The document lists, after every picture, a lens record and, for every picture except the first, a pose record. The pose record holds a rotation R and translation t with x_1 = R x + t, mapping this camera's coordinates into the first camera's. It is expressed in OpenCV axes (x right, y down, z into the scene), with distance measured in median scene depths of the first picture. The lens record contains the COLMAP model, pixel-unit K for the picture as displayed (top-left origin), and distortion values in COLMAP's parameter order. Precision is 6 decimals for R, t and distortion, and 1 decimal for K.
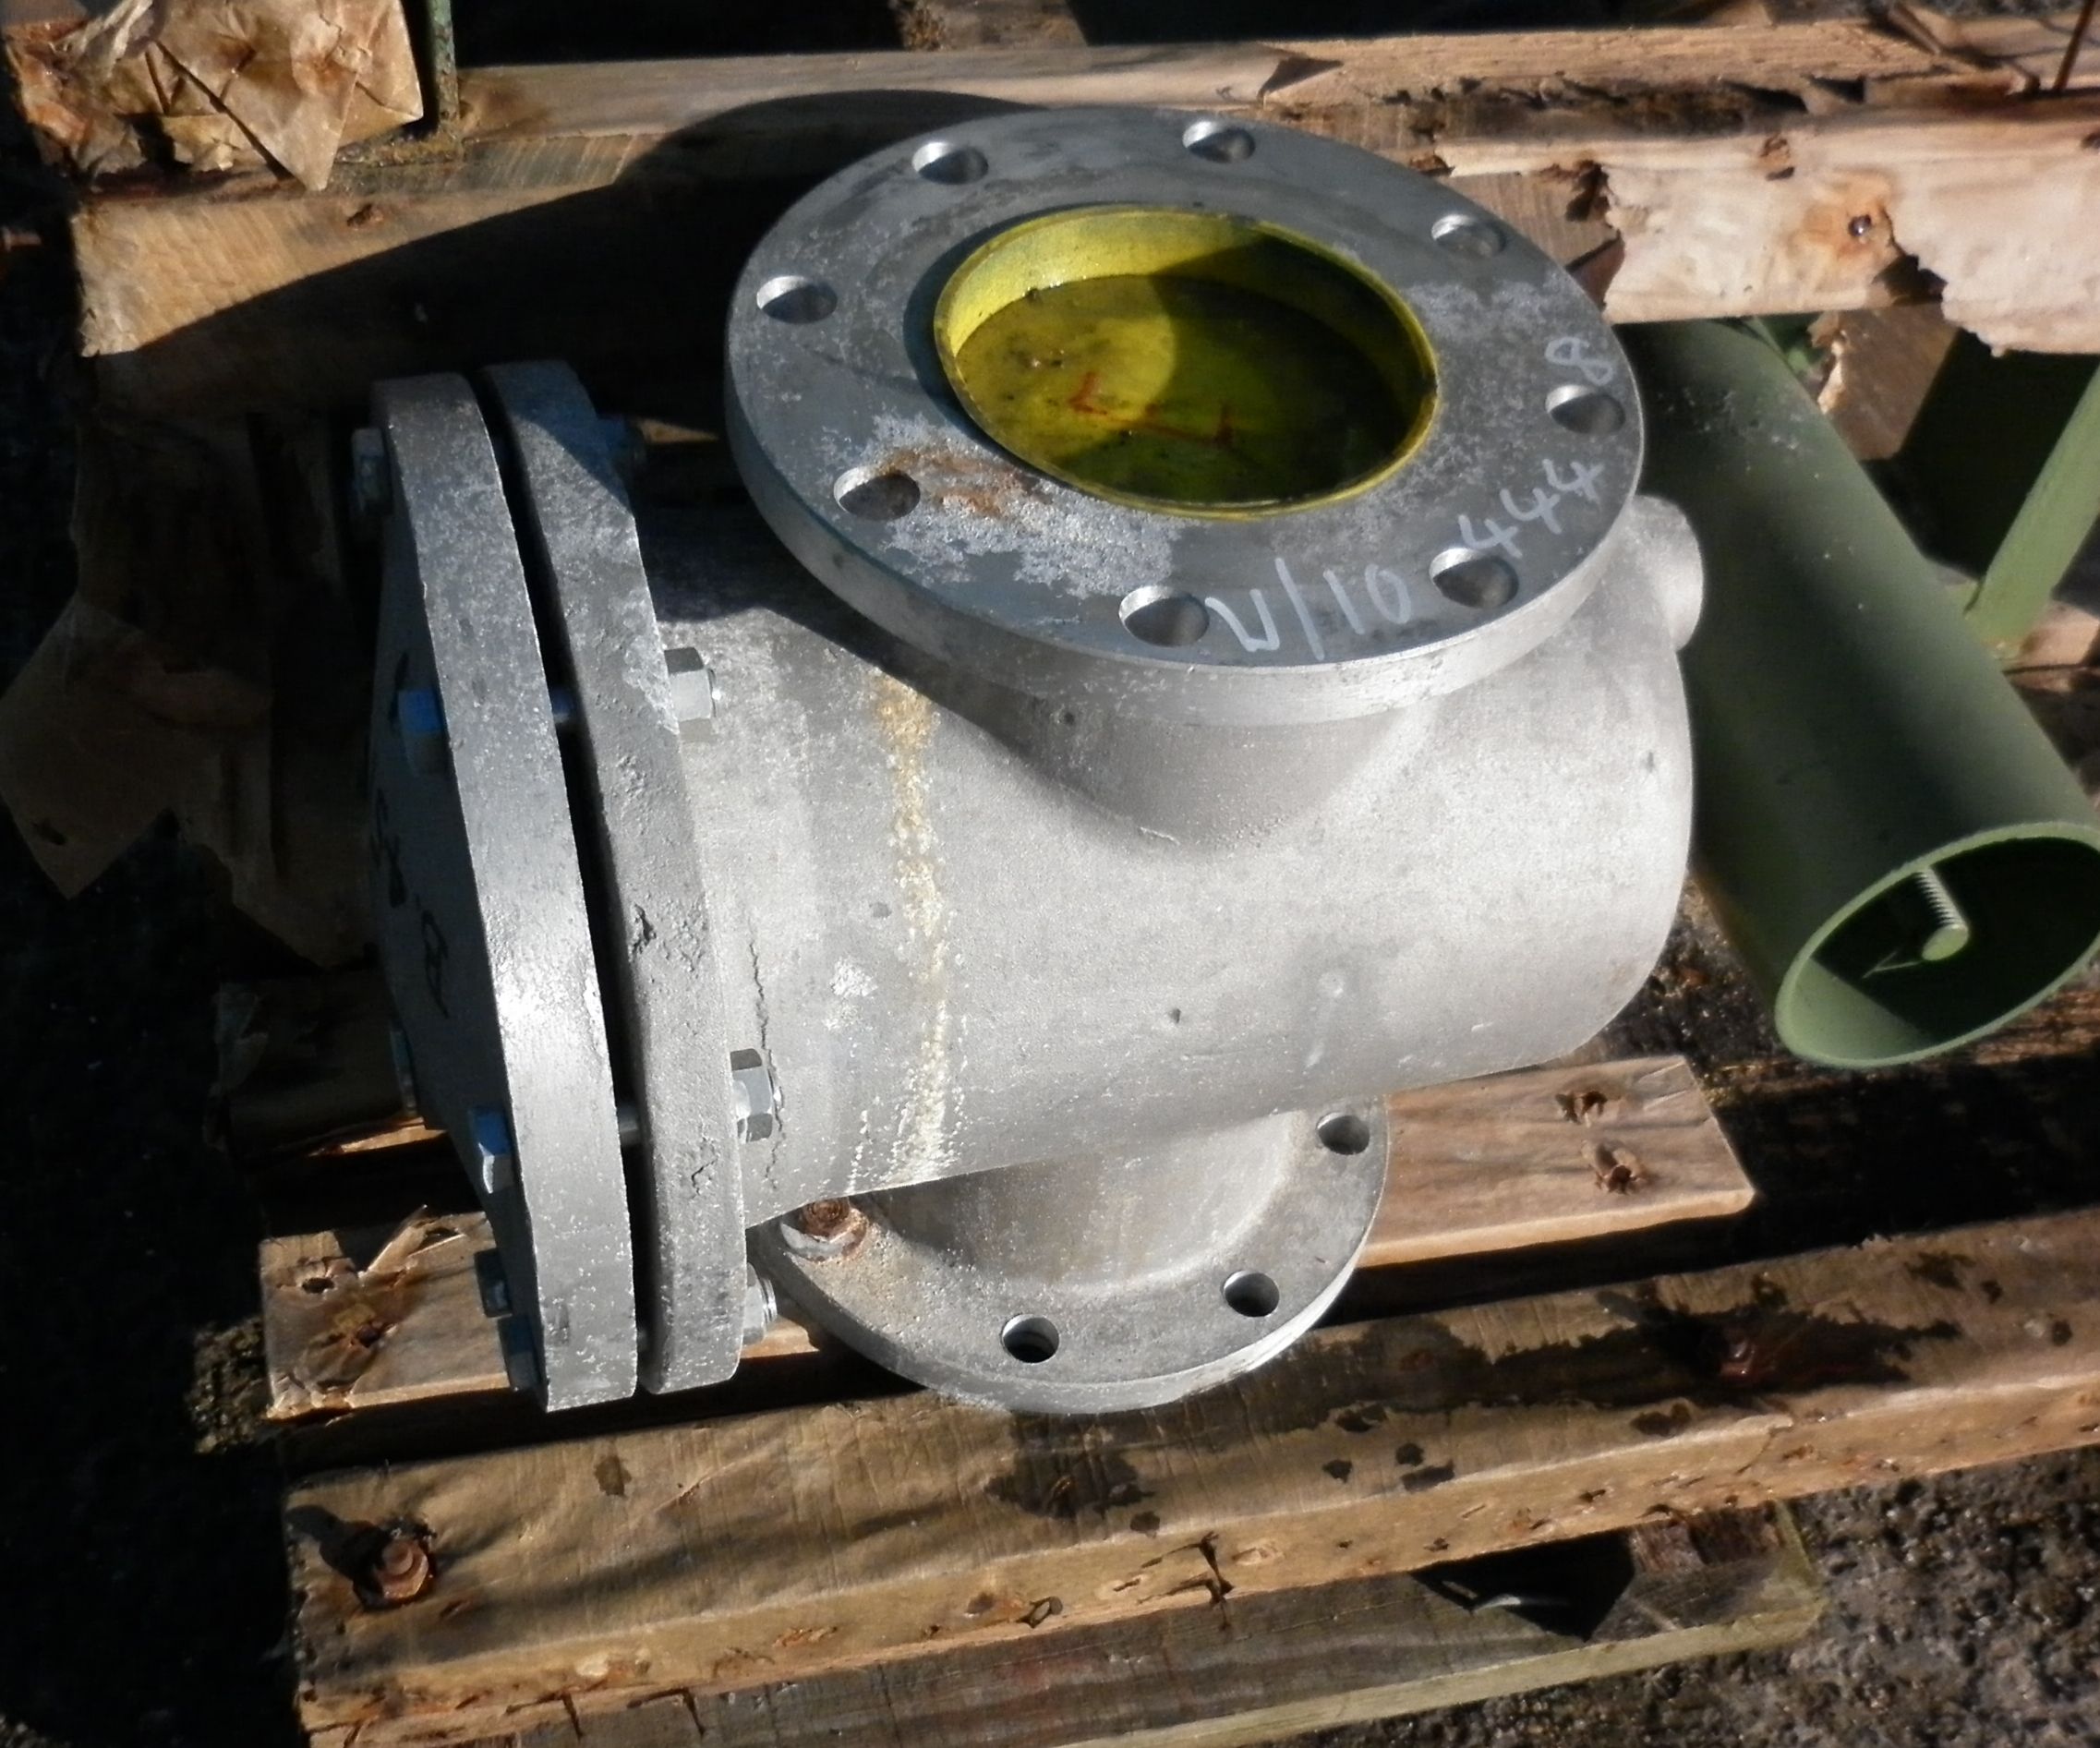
lens RADIAL K [[2405.1, 0, 1049.2], [0, 2405.1, 1034.9], [0, 0, 1]] dist [0.000163, -0.004417]
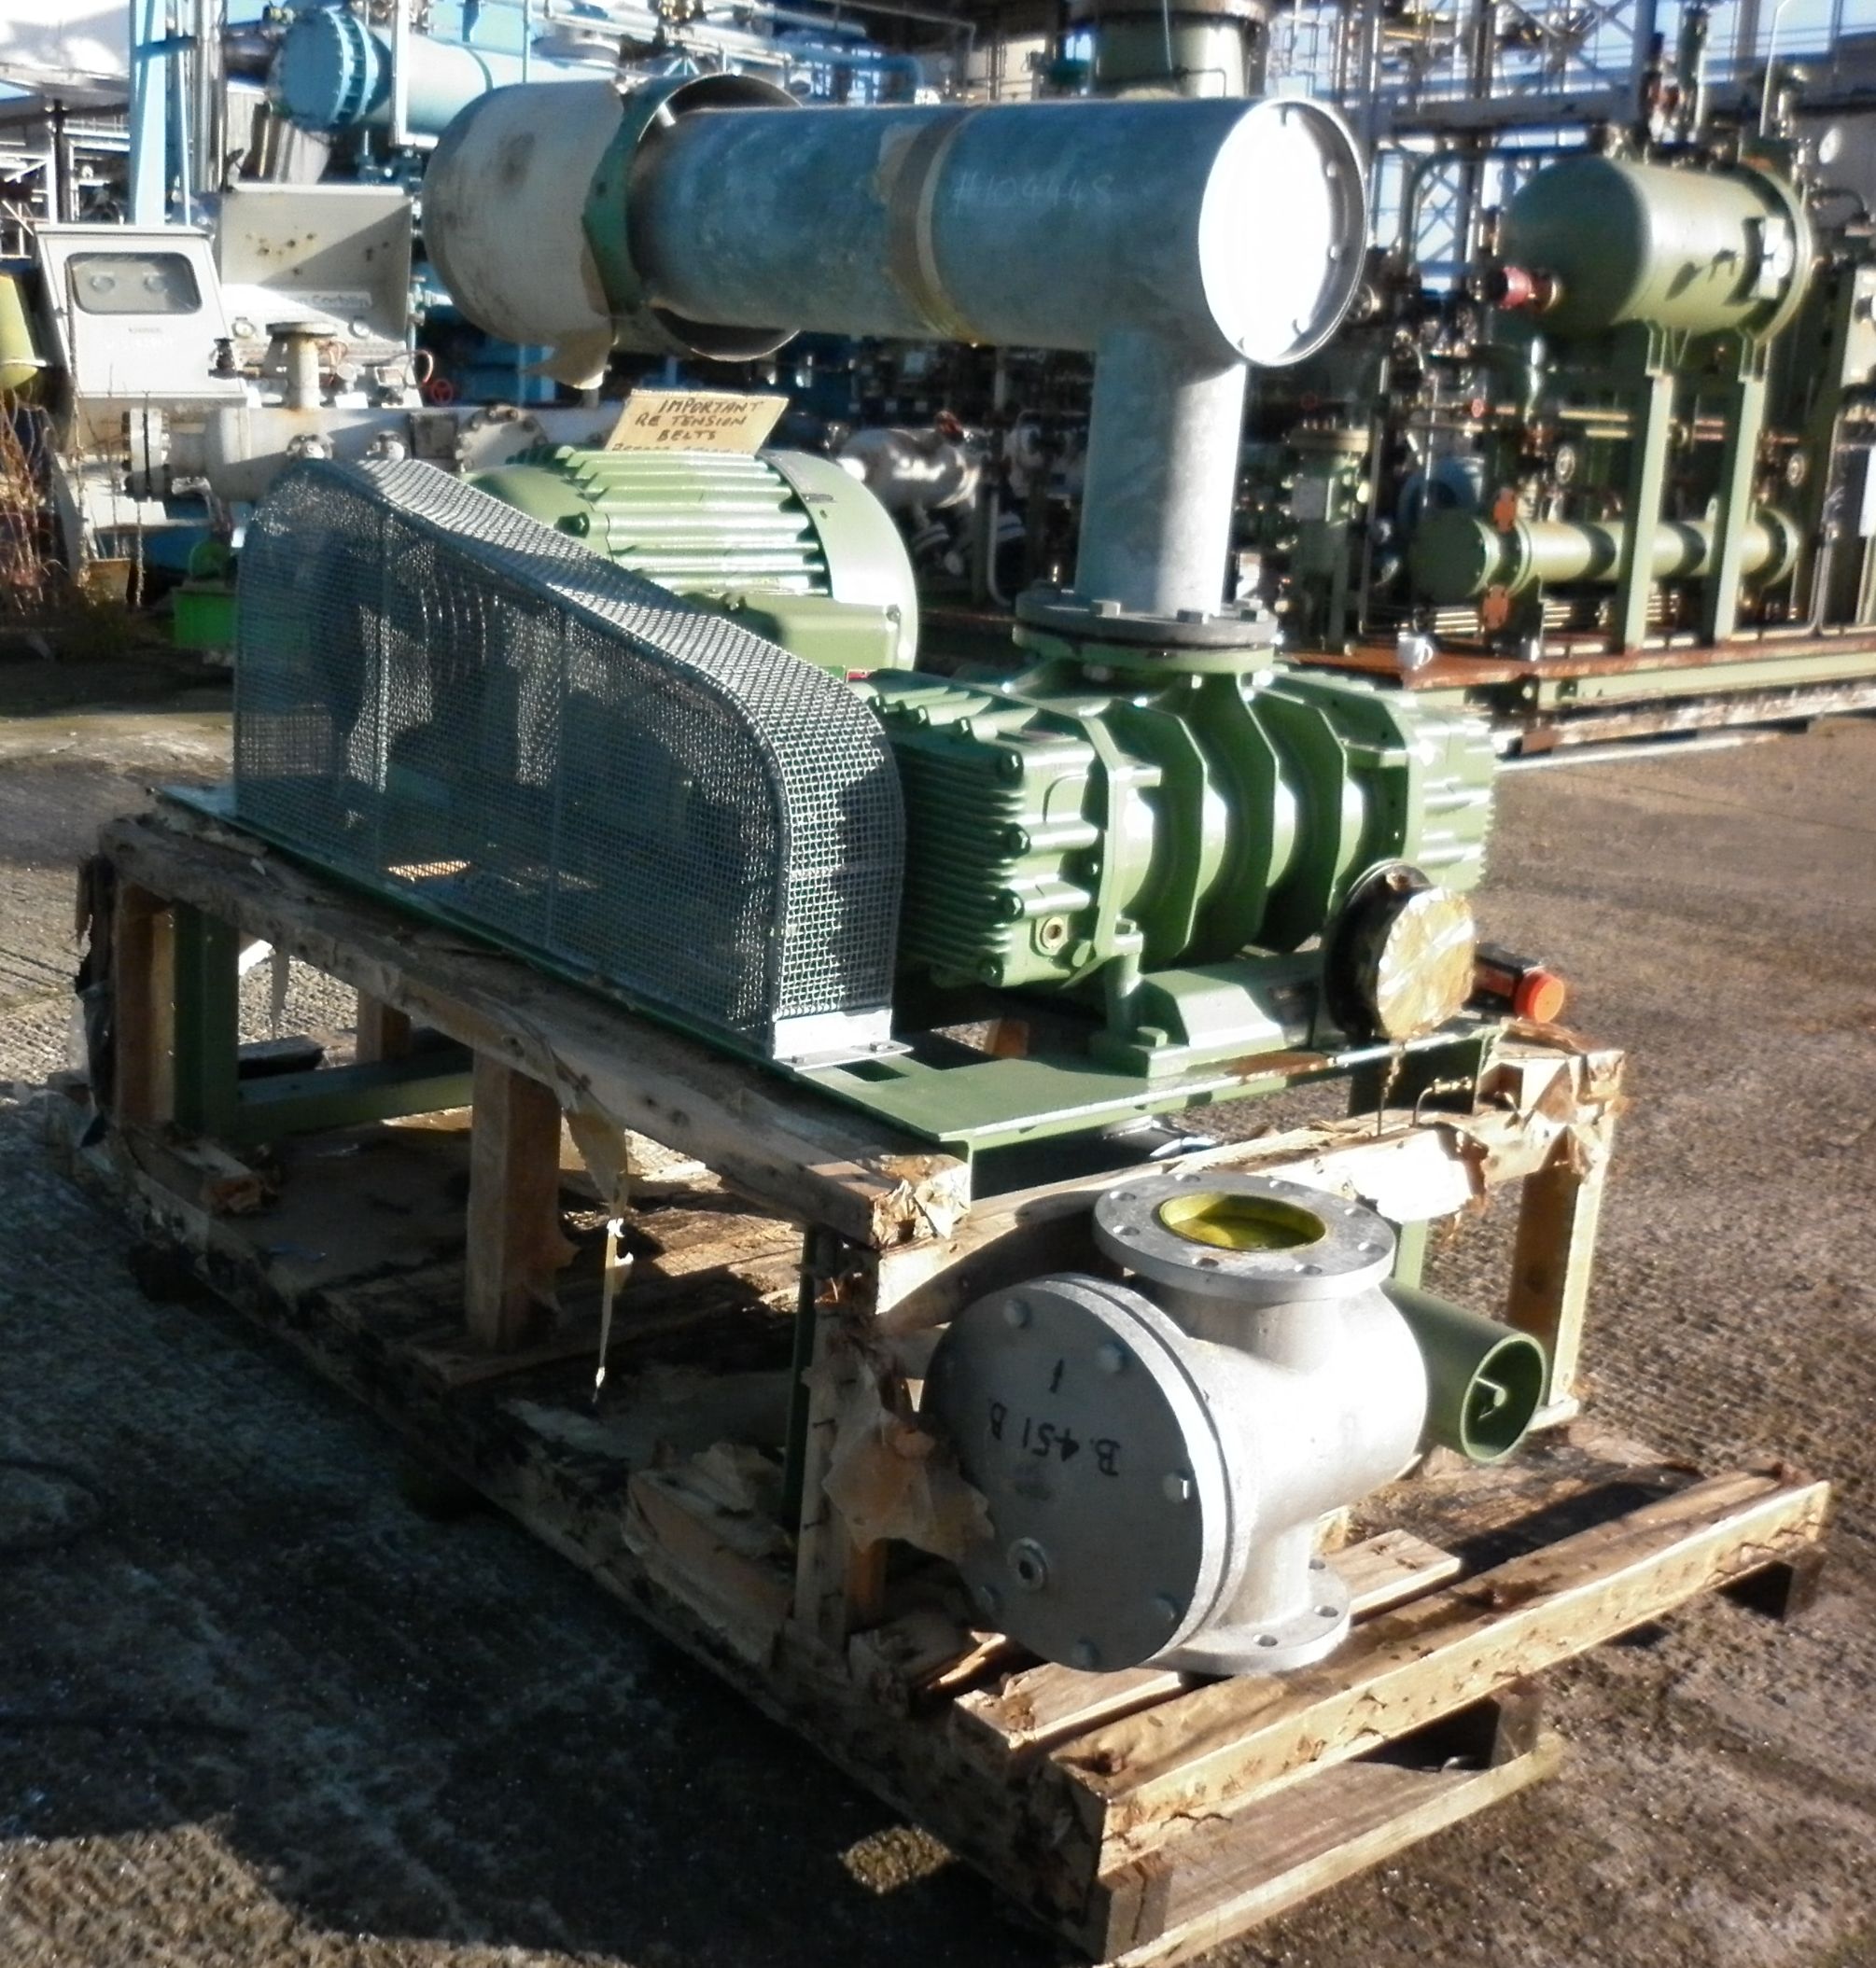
lens RADIAL K [[2775.2, 0, 938.0], [0, 2775.2, 984.0], [0, 0, 1]] dist [-0.024482, 0.040505]
pose [[0.879299, -0.143936, 0.454000, -1.482068], [0.372989, 0.800872, -0.468490, 0.789099], [-0.296164, 0.581280, 0.757892, -1.392138]]
